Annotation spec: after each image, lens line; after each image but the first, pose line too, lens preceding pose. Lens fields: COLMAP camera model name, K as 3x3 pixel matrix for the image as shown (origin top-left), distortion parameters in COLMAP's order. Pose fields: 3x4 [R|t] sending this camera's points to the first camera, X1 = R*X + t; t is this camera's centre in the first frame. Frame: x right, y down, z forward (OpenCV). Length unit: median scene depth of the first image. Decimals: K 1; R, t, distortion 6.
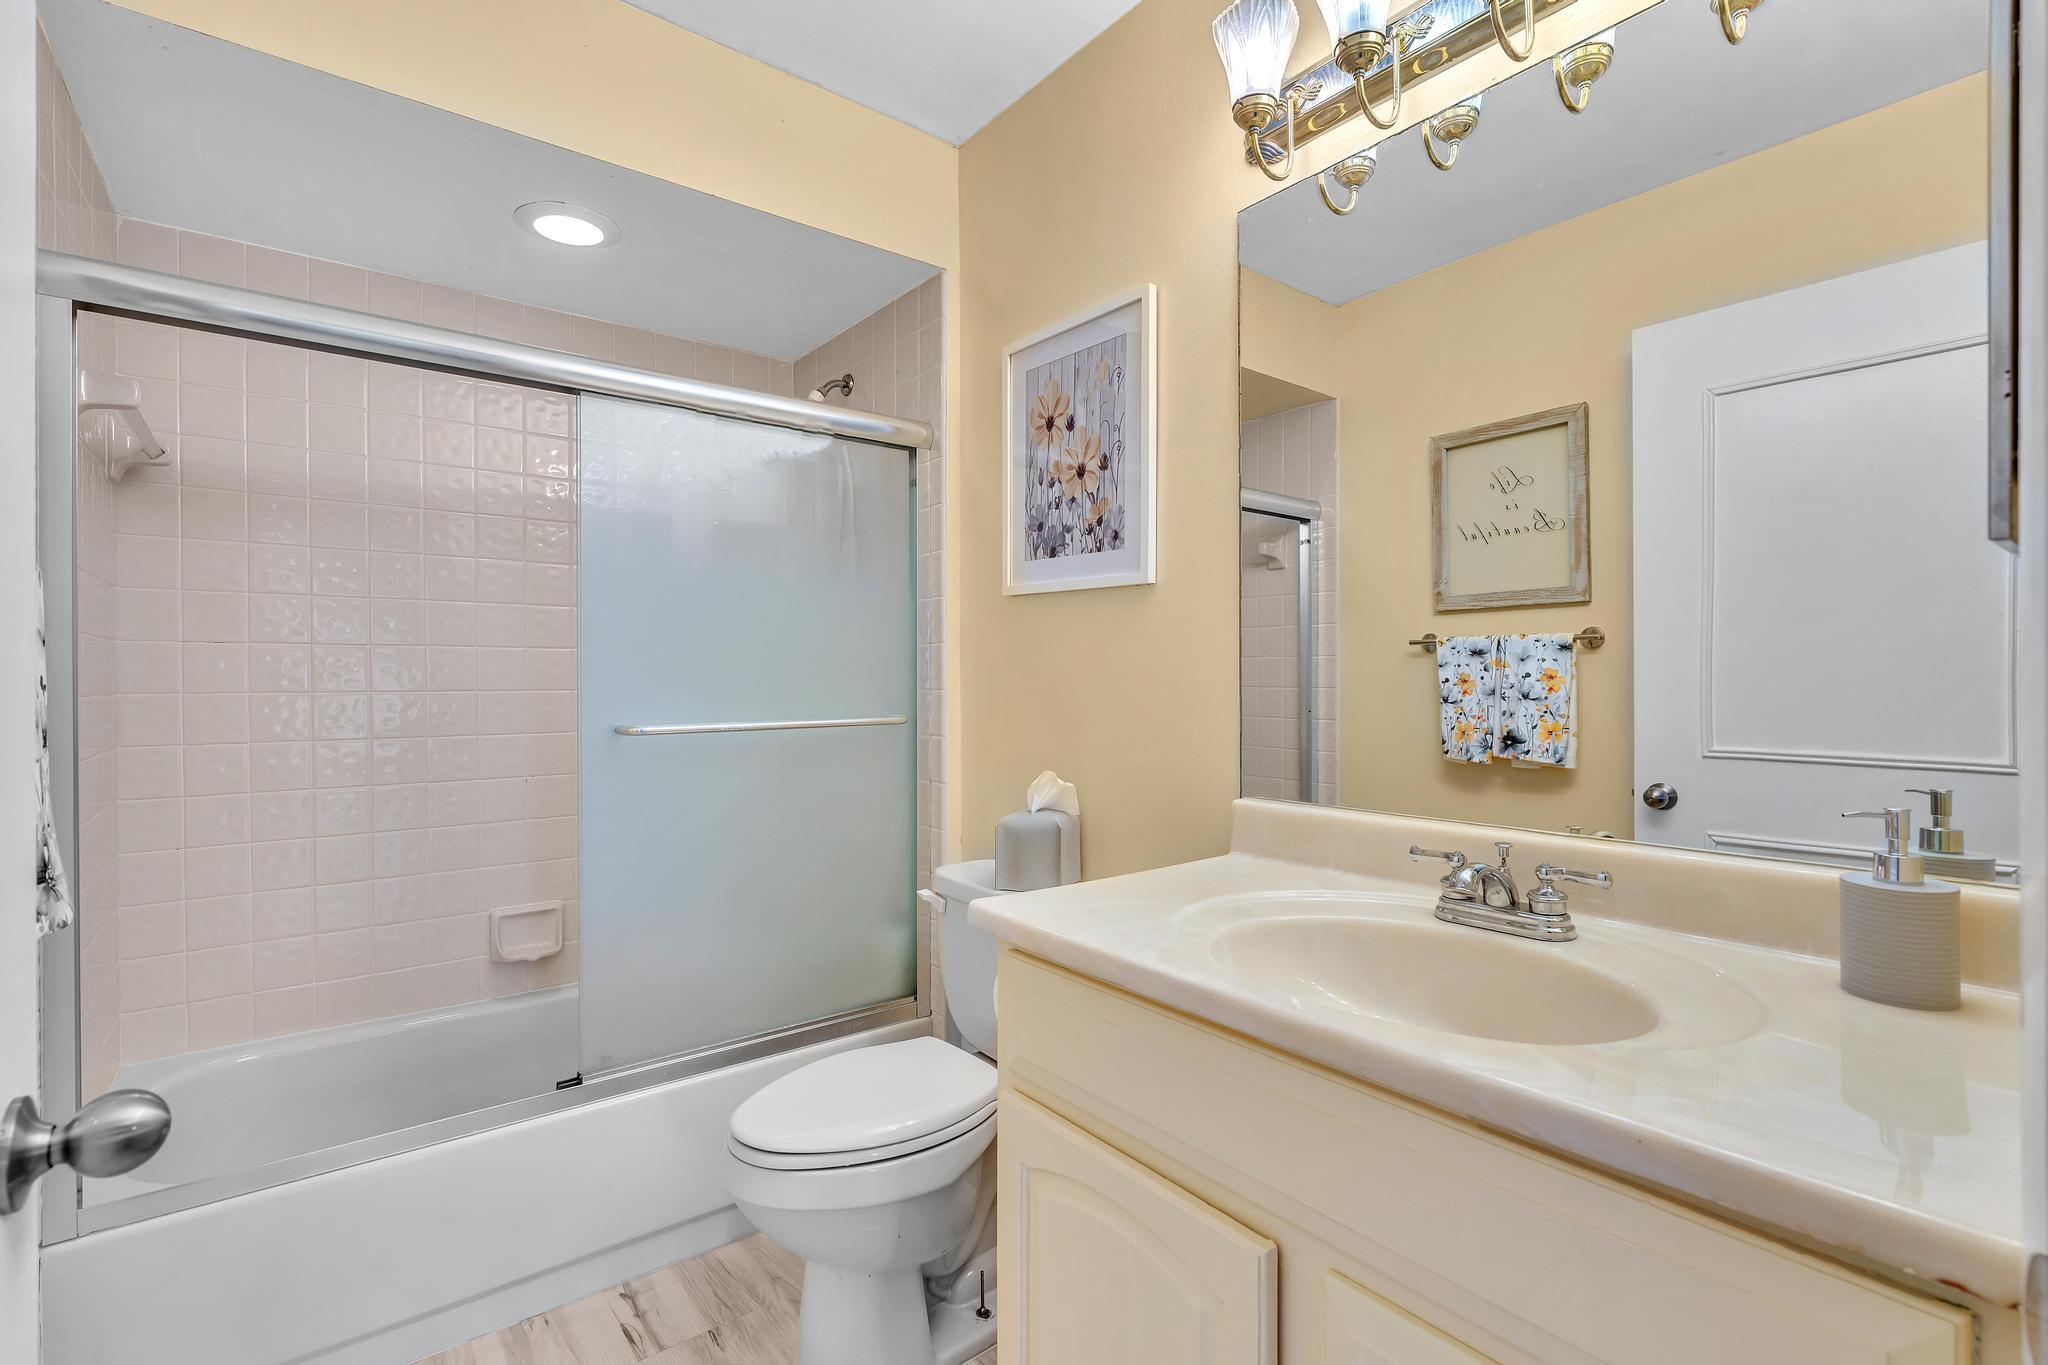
lens RADIAL K [[913.8, 0, 1008.3], [0, 913.8, 682.2], [0, 0, 1]] dist [-0.004369, 0.001201]
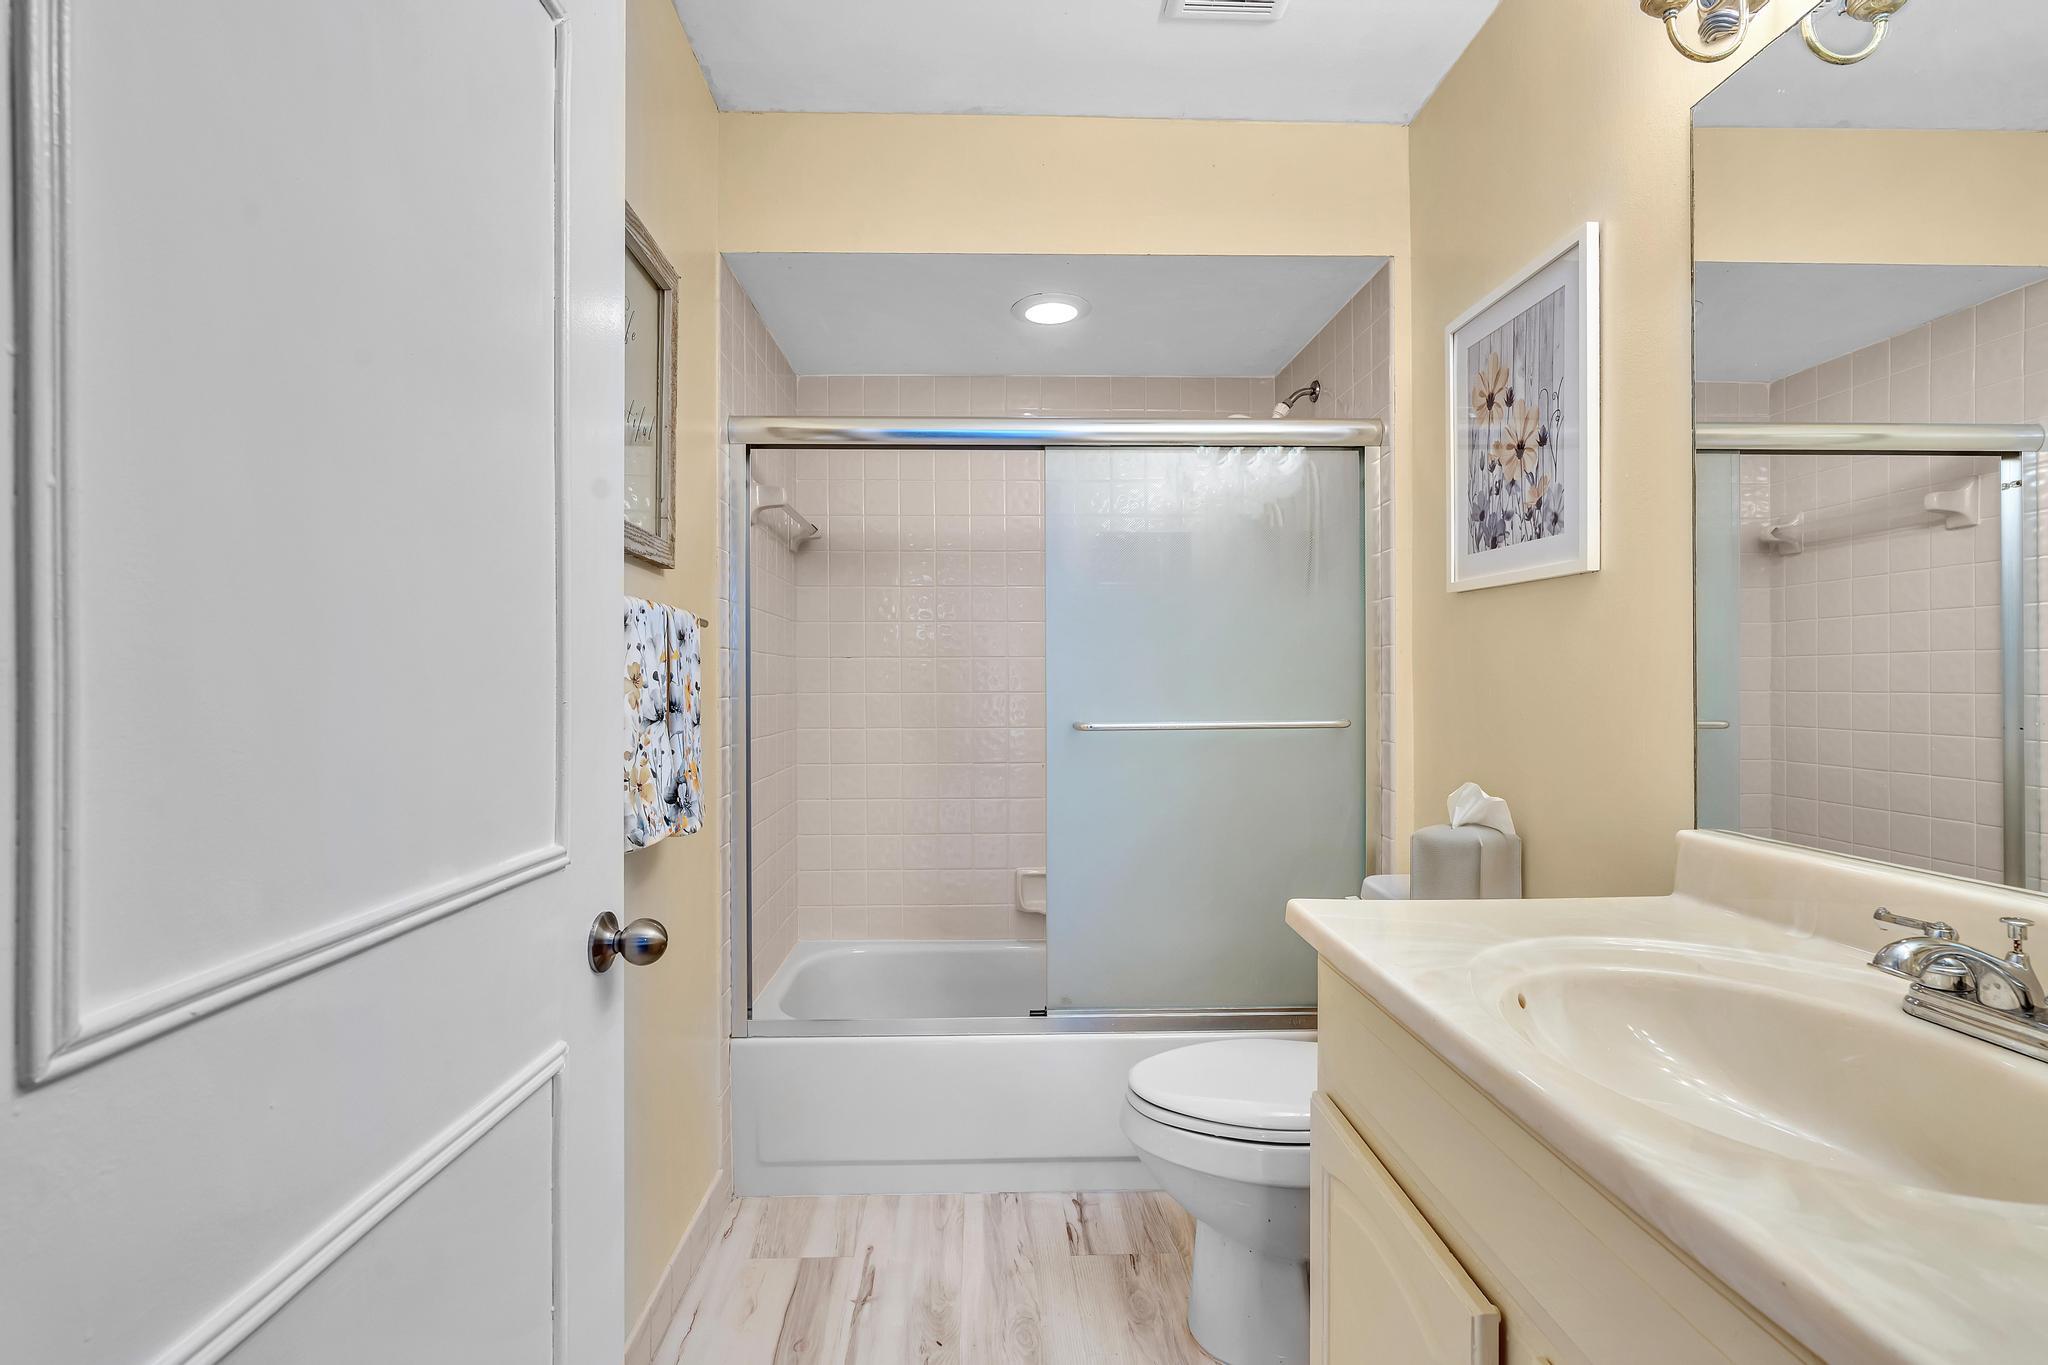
lens RADIAL K [[903.1, 0, 1024.0], [0, 903.1, 682.5], [0, 0, 1]] dist [-0.001378, 0.001050]
pose [[0.814802, -0.001069, -0.579738, 0.197383], [-0.000472, 0.999997, -0.002507, -0.001058], [0.579739, 0.002316, 0.814799, 0.000575]]
